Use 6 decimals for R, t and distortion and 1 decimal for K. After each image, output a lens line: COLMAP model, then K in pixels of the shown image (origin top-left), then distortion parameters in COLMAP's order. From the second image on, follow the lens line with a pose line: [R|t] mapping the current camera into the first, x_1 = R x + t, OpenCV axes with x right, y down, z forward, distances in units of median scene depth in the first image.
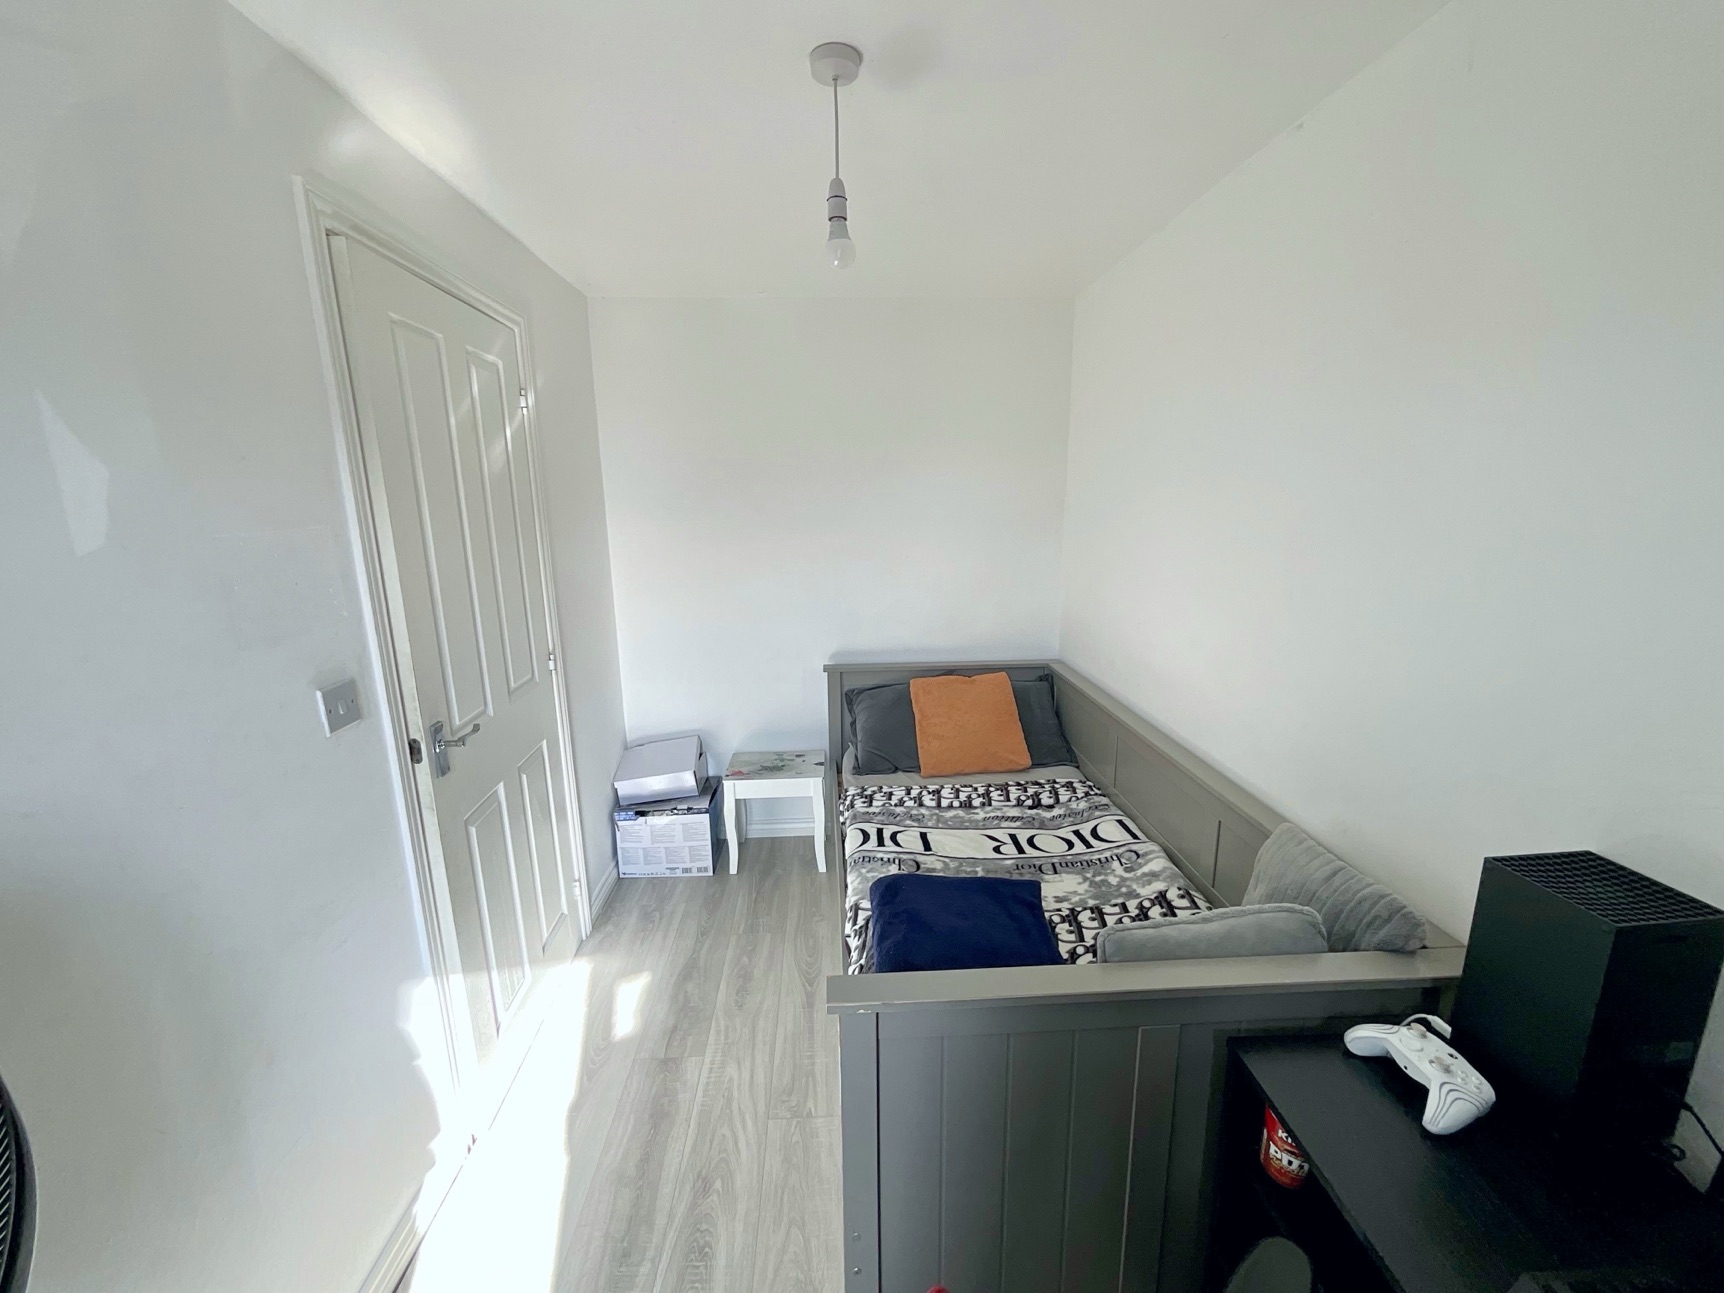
lens RADIAL K [[695.6, 0, 857.6], [0, 695.6, 647.9], [0, 0, 1]] dist [-0.004880, 0.001603]
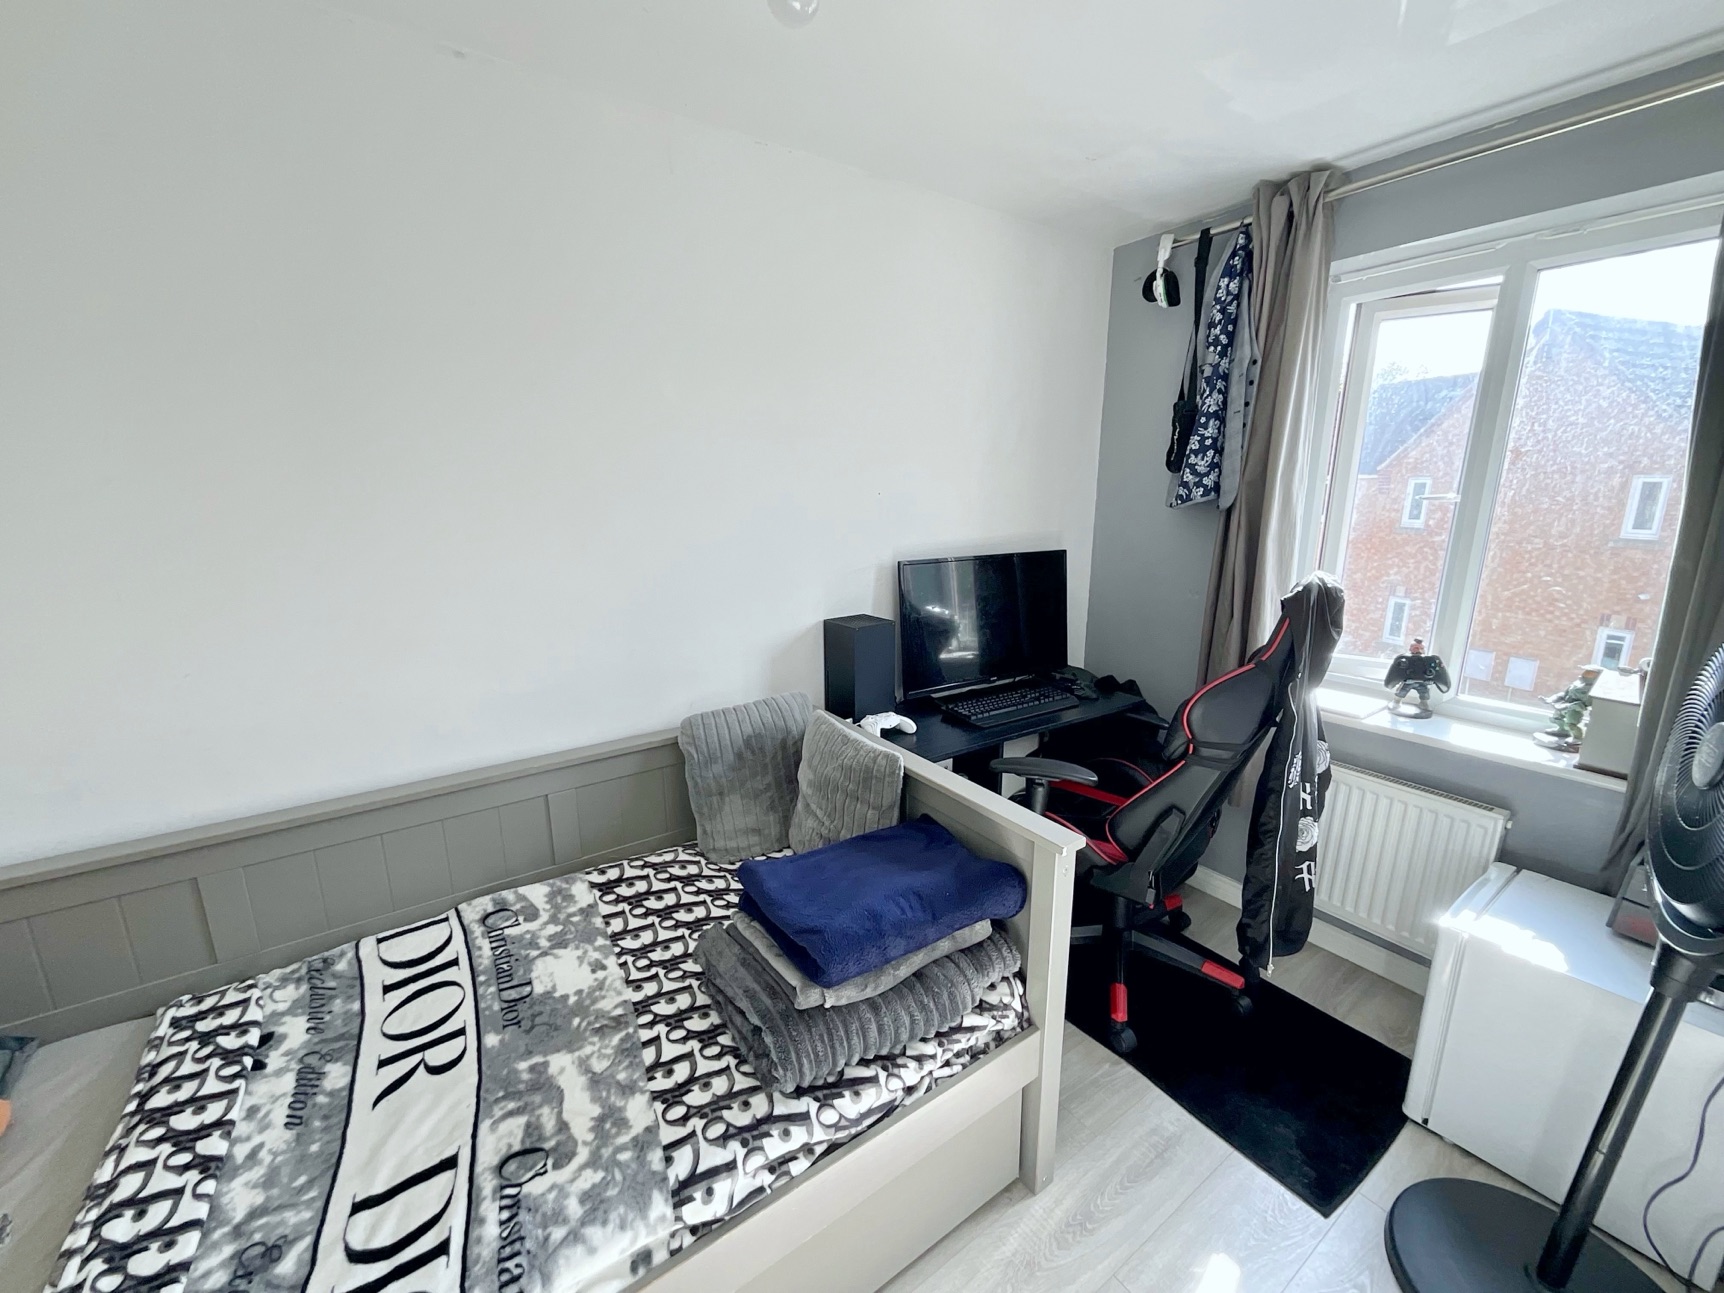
lens RADIAL K [[695.6, 0, 861.2], [0, 695.6, 649.3], [0, 0, 1]] dist [-0.004880, 0.001603]
pose [[-0.543230, -0.166614, 0.822886, -0.415945], [0.194678, 0.928402, 0.316496, -0.145960], [-0.816702, 0.332128, -0.471900, 0.933804]]
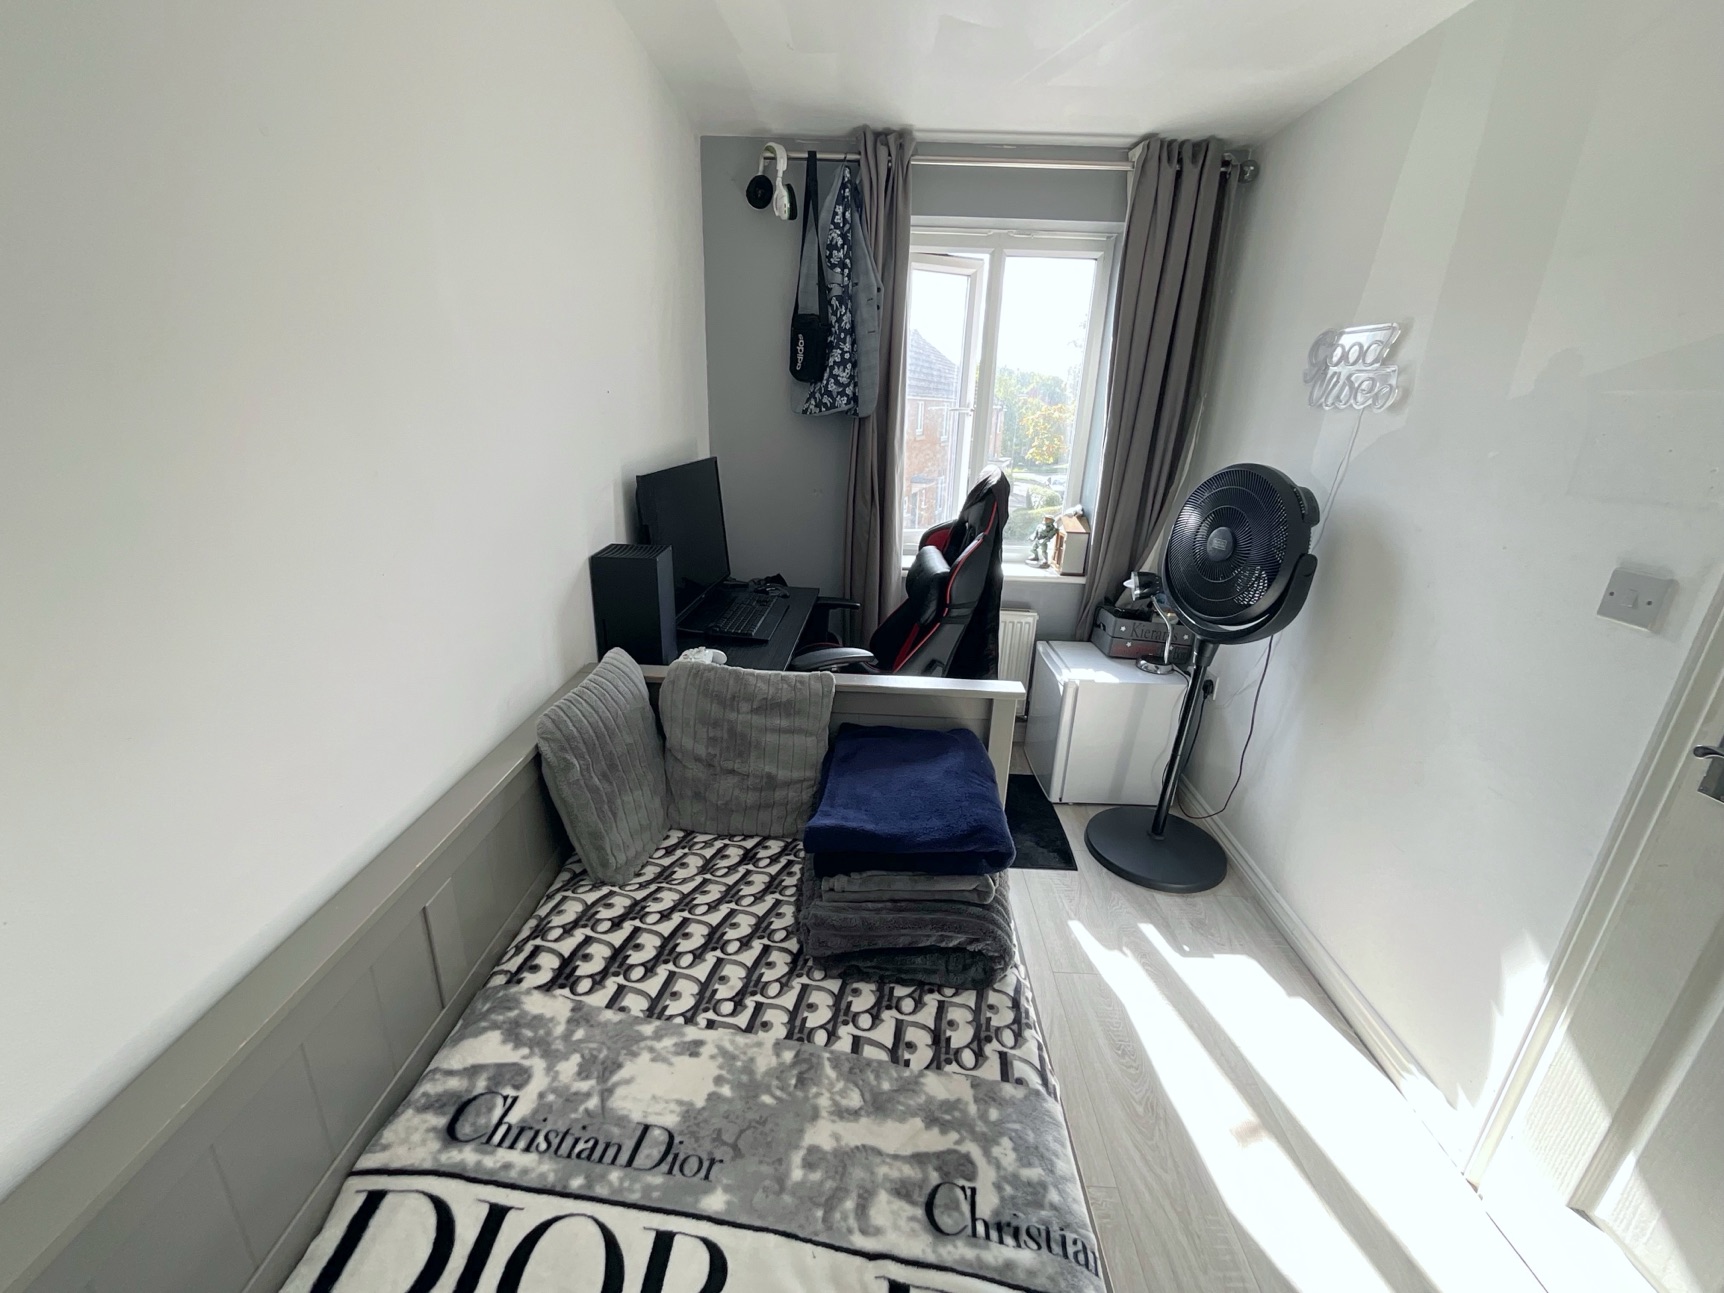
lens RADIAL K [[695.6, 0, 869.5], [0, 695.6, 643.2], [0, 0, 1]] dist [-0.004880, 0.001603]
pose [[-0.998204, -0.037544, 0.046678, 0.119967], [-0.007664, 0.852862, 0.522081, -0.211687], [-0.059411, 0.520786, -0.851618, 1.211218]]
